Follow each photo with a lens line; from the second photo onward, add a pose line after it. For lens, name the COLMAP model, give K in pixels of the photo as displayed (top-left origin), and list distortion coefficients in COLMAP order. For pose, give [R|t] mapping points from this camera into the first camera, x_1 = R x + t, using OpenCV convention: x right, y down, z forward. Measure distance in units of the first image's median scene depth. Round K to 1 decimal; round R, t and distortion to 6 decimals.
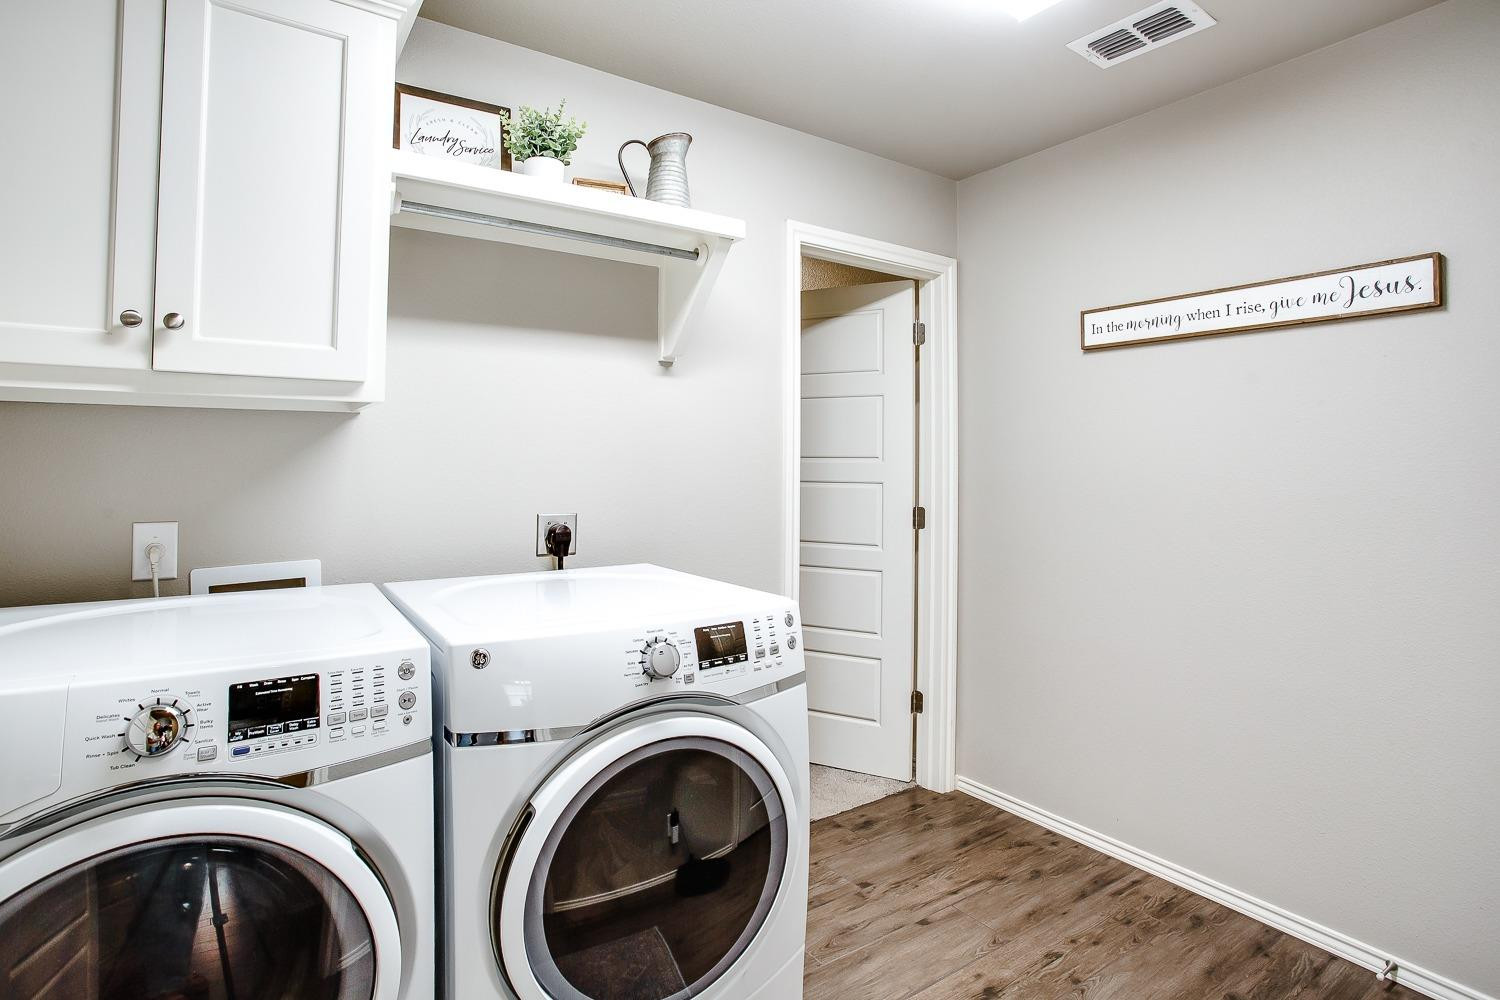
lens RADIAL K [[776.1, 0, 750.6], [0, 776.1, 450.7], [0, 0, 1]] dist [-0.065652, 0.030233]
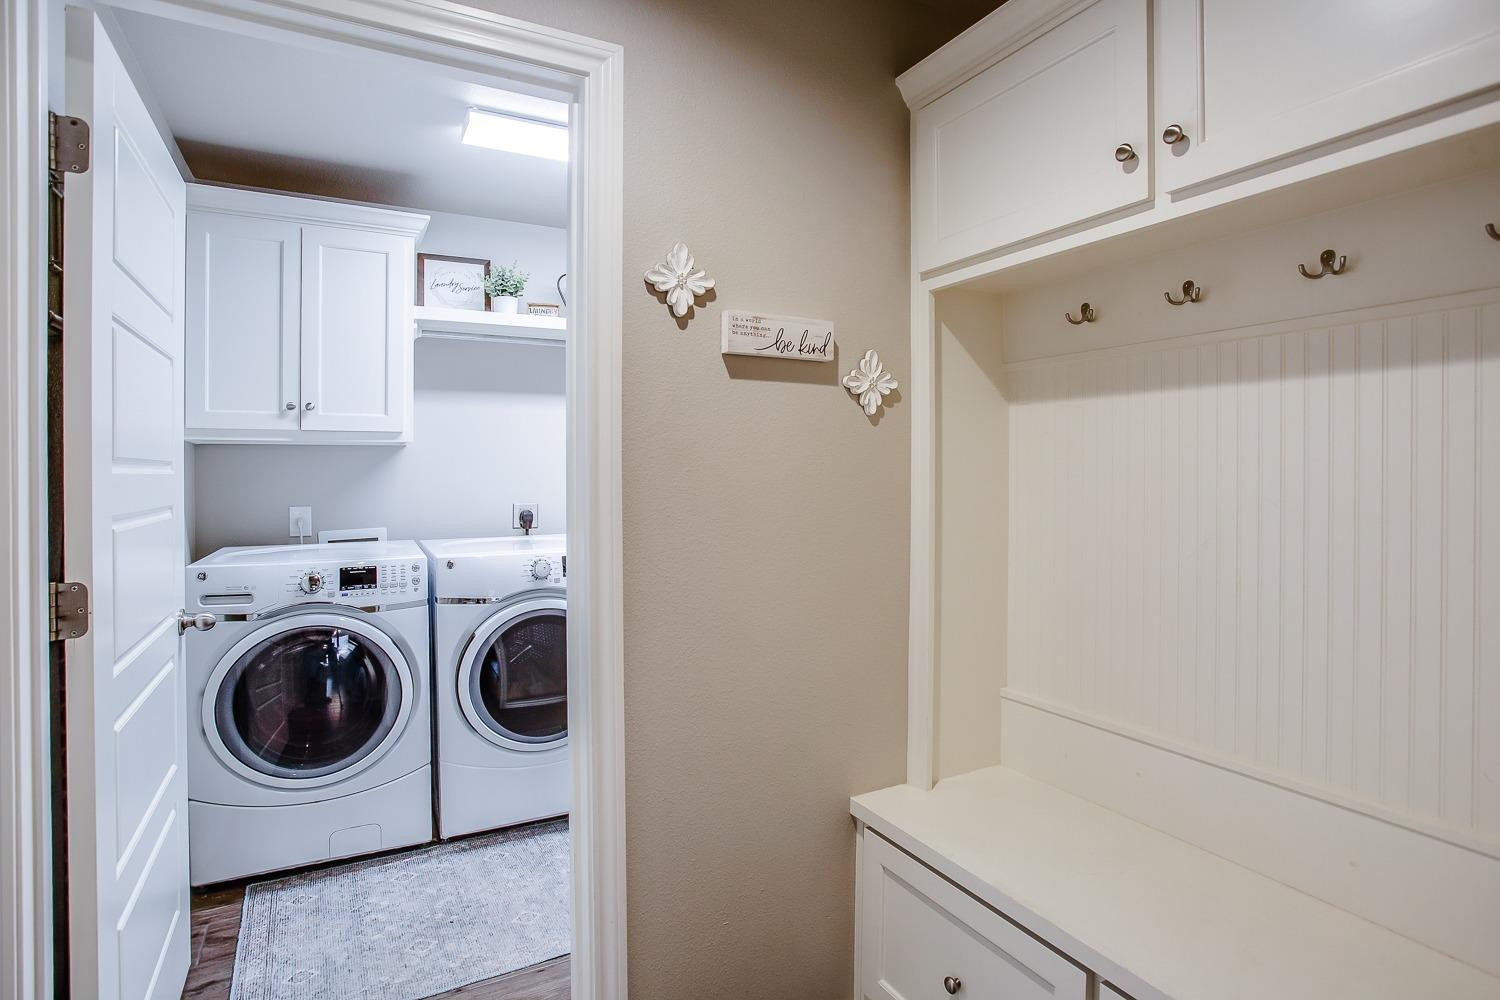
lens RADIAL K [[759.6, 0, 748.1], [0, 759.6, 485.8], [0, 0, 1]] dist [-0.053318, 0.028942]
pose [[0.995282, -0.004911, -0.096904, 0.646463], [0.008316, 0.999361, 0.034759, -0.015110], [0.096671, -0.035401, 0.994687, -0.957001]]
